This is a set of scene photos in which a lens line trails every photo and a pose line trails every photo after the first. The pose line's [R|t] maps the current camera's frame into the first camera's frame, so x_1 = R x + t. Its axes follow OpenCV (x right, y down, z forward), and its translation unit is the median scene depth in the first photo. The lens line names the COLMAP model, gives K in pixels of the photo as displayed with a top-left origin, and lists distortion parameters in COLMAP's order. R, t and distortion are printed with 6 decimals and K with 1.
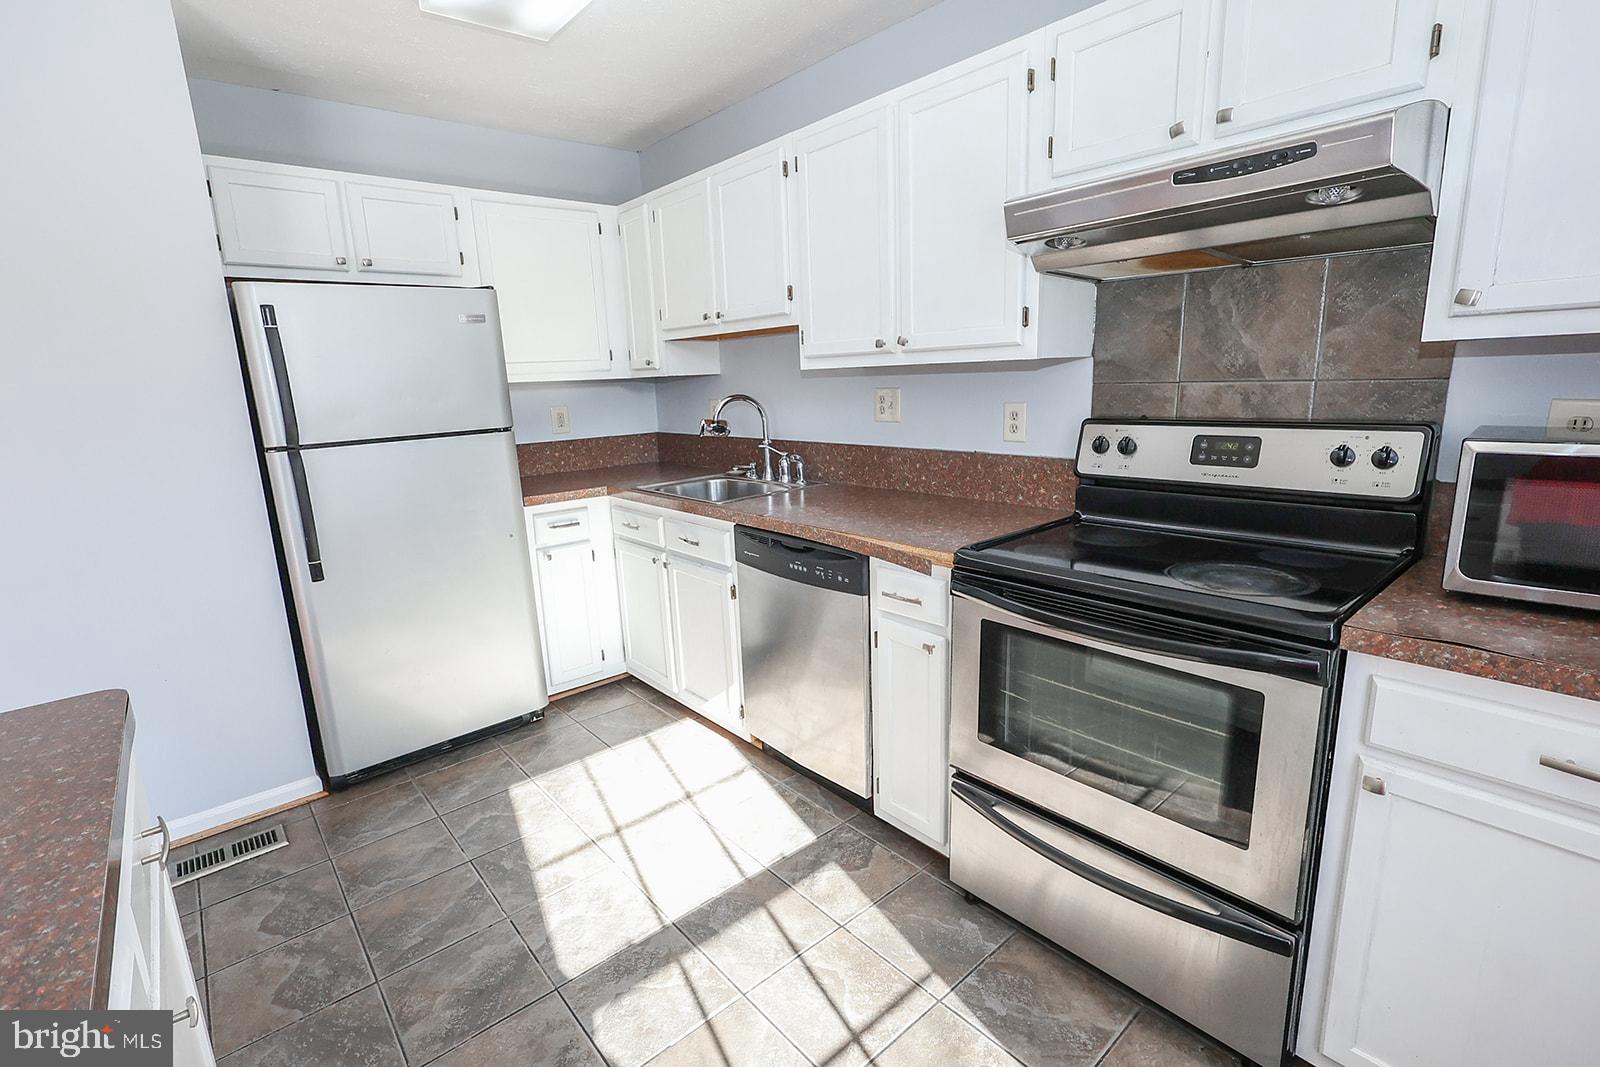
lens RADIAL K [[732.7, 0, 792.7], [0, 732.7, 530.1], [0, 0, 1]] dist [-0.001776, 0.000263]
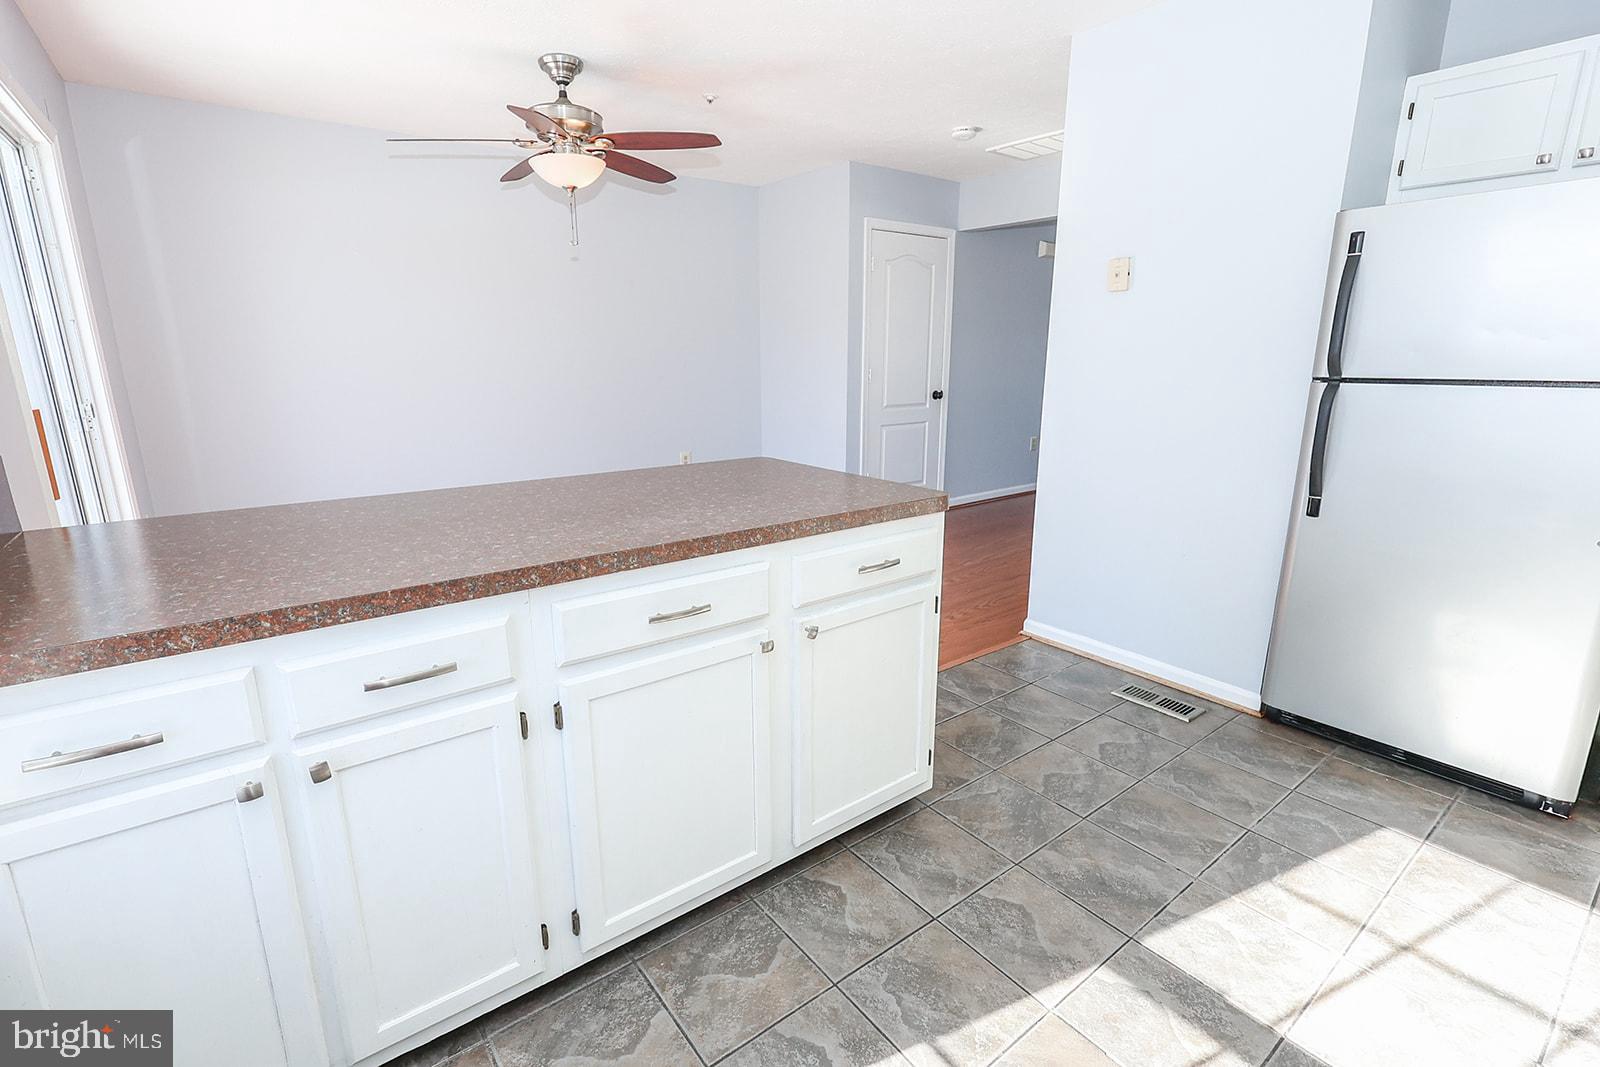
lens RADIAL K [[740.5, 0, 793.0], [0, 740.5, 525.3], [0, 0, 1]] dist [-0.003022, -0.000991]
pose [[-0.059150, 0.270640, -0.960862, 0.420445], [-0.202388, 0.939305, 0.277028, -0.062781], [0.977517, 0.210853, -0.000785, 0.366392]]
